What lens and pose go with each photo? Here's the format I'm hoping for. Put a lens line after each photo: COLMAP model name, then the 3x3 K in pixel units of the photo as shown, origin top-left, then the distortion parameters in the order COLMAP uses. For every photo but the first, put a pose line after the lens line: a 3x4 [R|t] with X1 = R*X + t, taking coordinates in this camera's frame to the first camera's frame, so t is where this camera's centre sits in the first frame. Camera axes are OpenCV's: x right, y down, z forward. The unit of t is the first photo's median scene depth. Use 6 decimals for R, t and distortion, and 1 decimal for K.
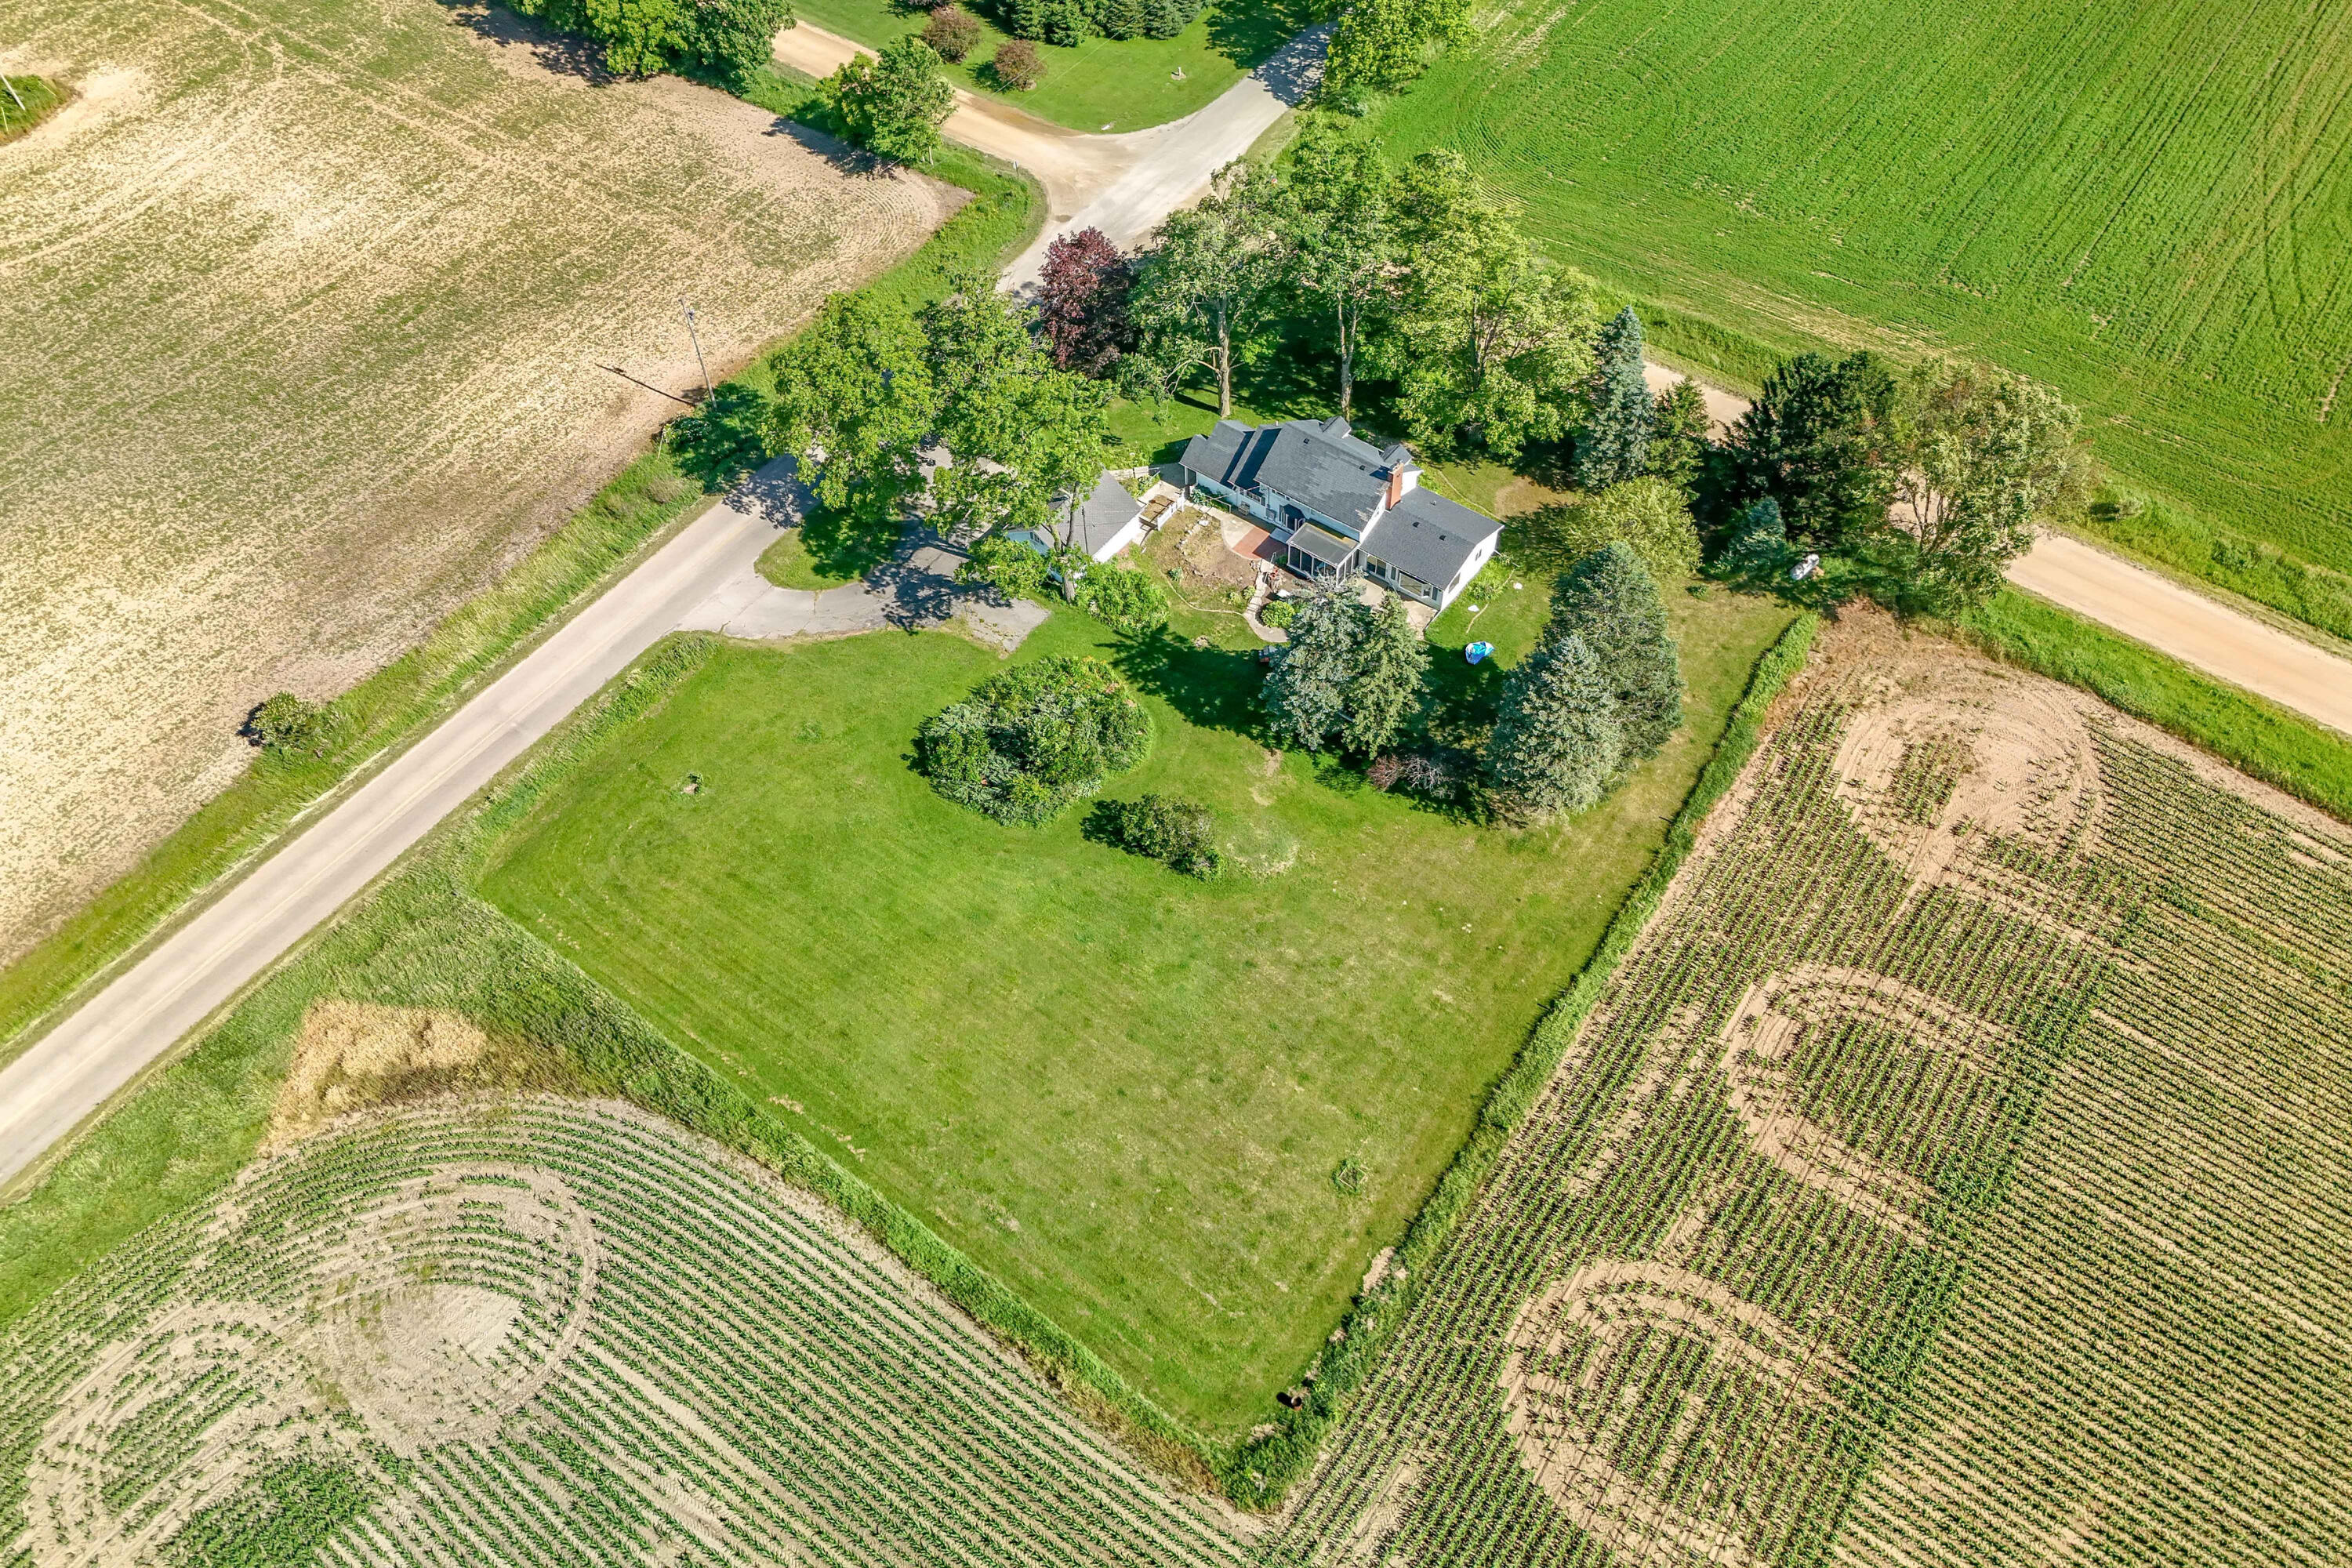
lens RADIAL K [[1658.0, 0, 1176.0], [0, 1658.0, 784.0], [0, 0, 1]] dist [0.068950, -0.050121]
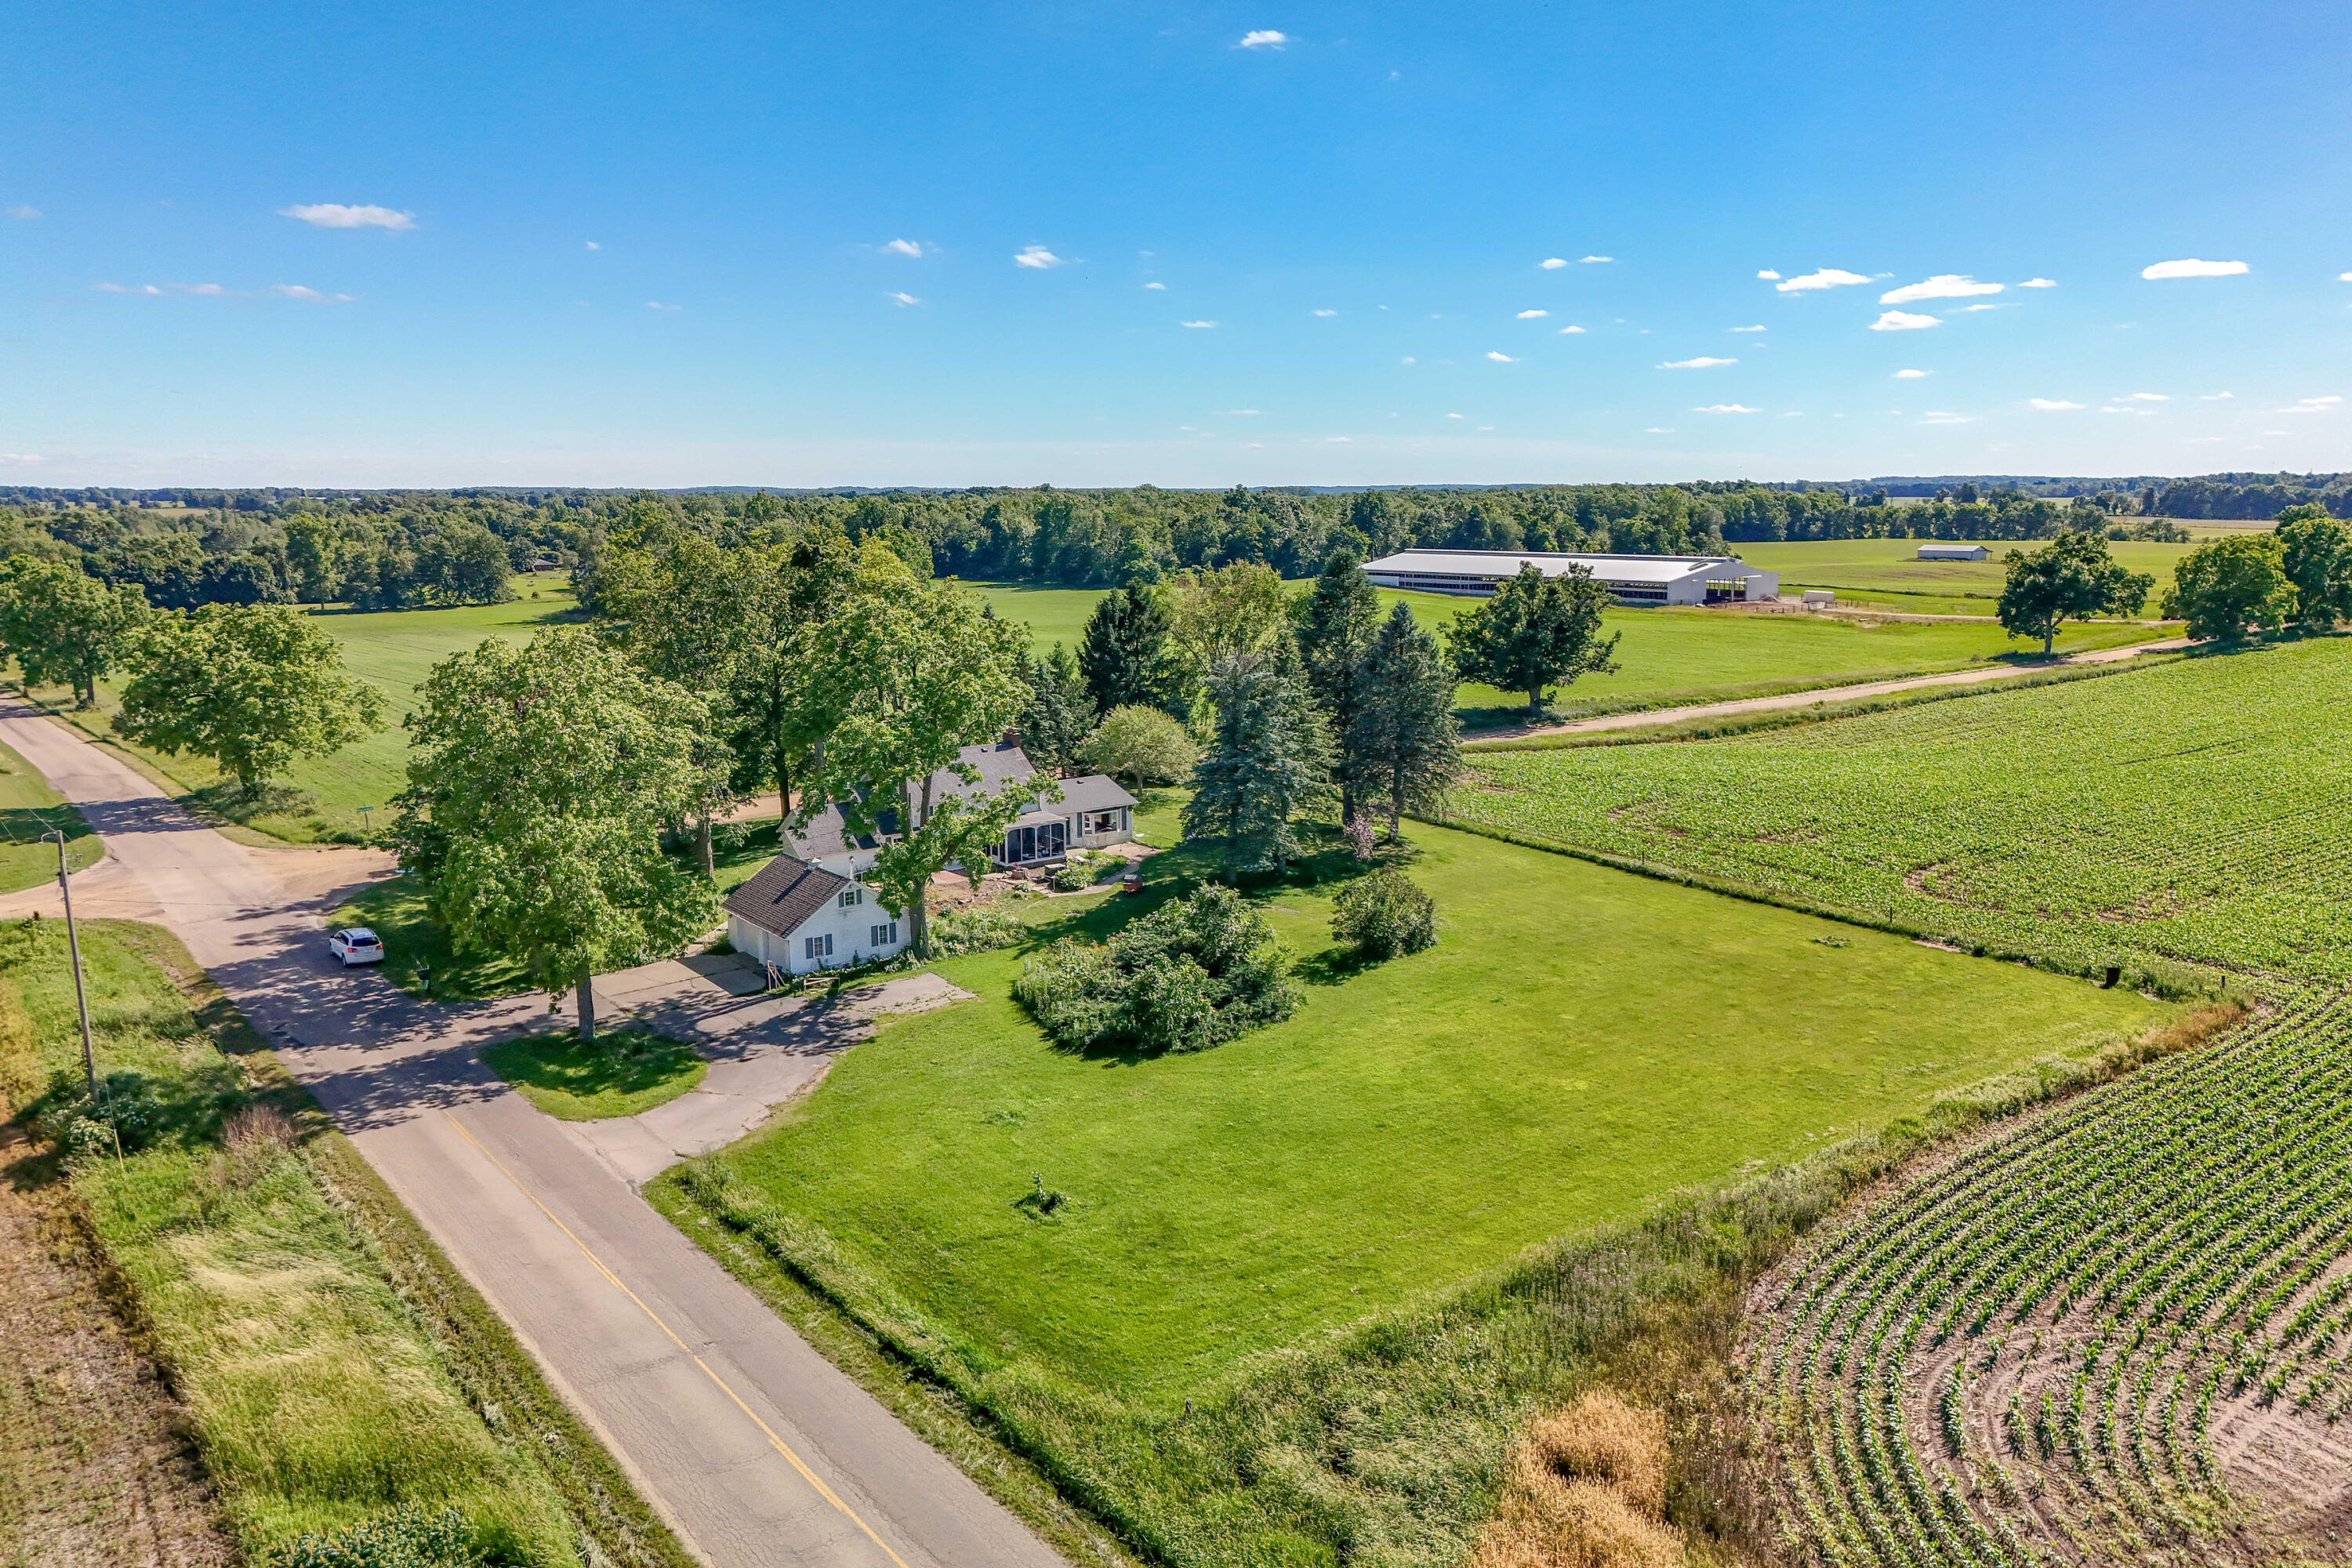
lens RADIAL K [[1741.8, 0, 1184.9], [0, 1741.8, 778.0], [0, 0, 1]] dist [0.074290, -0.055367]
pose [[0.277119, -0.135132, 0.951286, -0.802689], [0.771312, 0.621673, -0.136381, 0.028461], [-0.572960, 0.771532, 0.276506, 0.755091]]
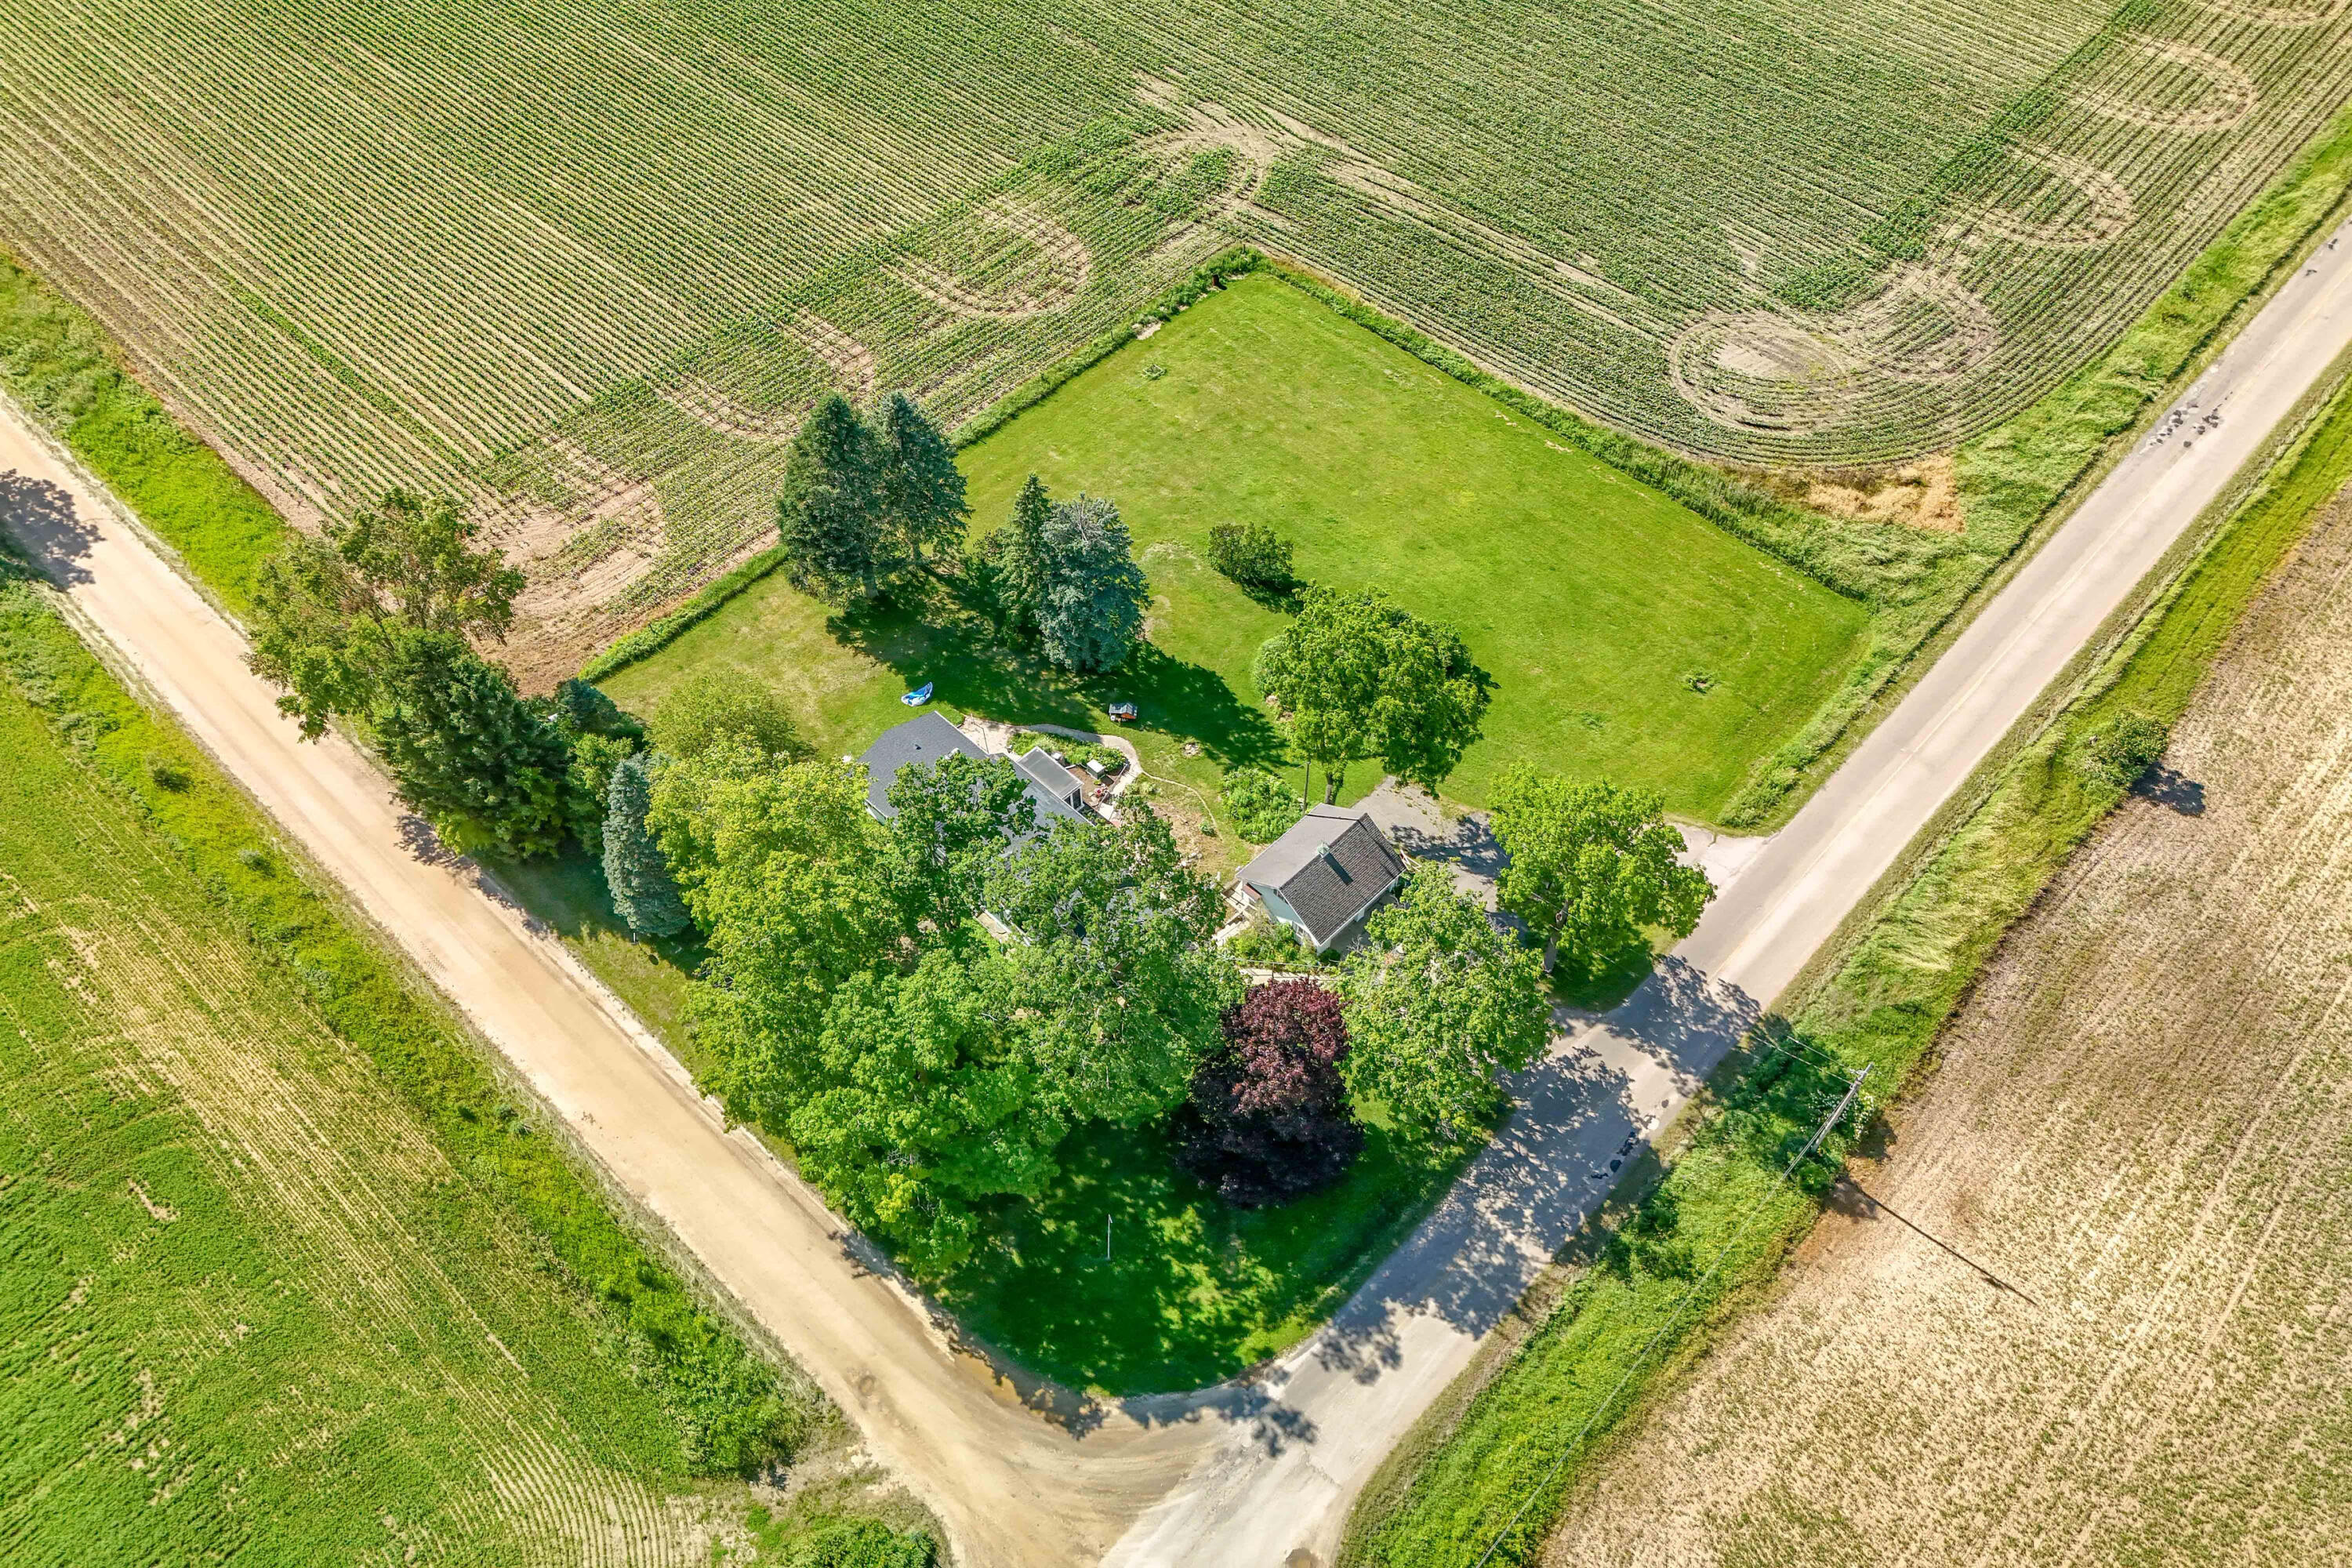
lens RADIAL K [[1725.4, 0, 1185.2], [0, 1725.4, 786.8], [0, 0, 1]] dist [0.072531, -0.060131]
pose [[-0.991451, -0.084490, 0.099433, -0.088716], [0.118461, -0.263379, 0.957391, -1.133443], [-0.054701, 0.960985, 0.271137, 0.818338]]
